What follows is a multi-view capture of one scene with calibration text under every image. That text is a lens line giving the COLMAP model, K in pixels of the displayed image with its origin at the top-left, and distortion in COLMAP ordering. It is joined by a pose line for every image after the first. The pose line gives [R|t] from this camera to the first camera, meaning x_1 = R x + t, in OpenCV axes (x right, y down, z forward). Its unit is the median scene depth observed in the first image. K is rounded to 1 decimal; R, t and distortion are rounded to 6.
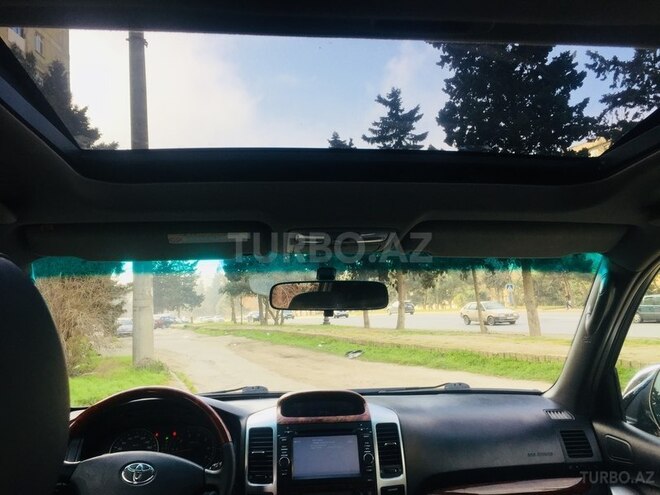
lens RADIAL K [[542.0, 0, 330.0], [0, 542.0, 247.5], [0, 0, 1]] dist [0.046542, -0.008879]
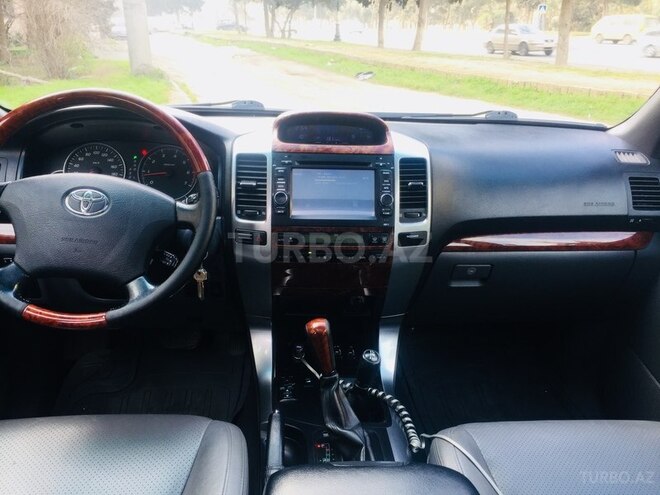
lens RADIAL K [[542.0, 0, 330.0], [0, 542.0, 247.5], [0, 0, 1]] dist [0.046542, -0.008879]
pose [[0.998216, 0.059640, 0.002915, -0.009225], [-0.053690, 0.875119, 0.480920, 0.066916], [0.026131, -0.480219, 0.876759, 0.252003]]
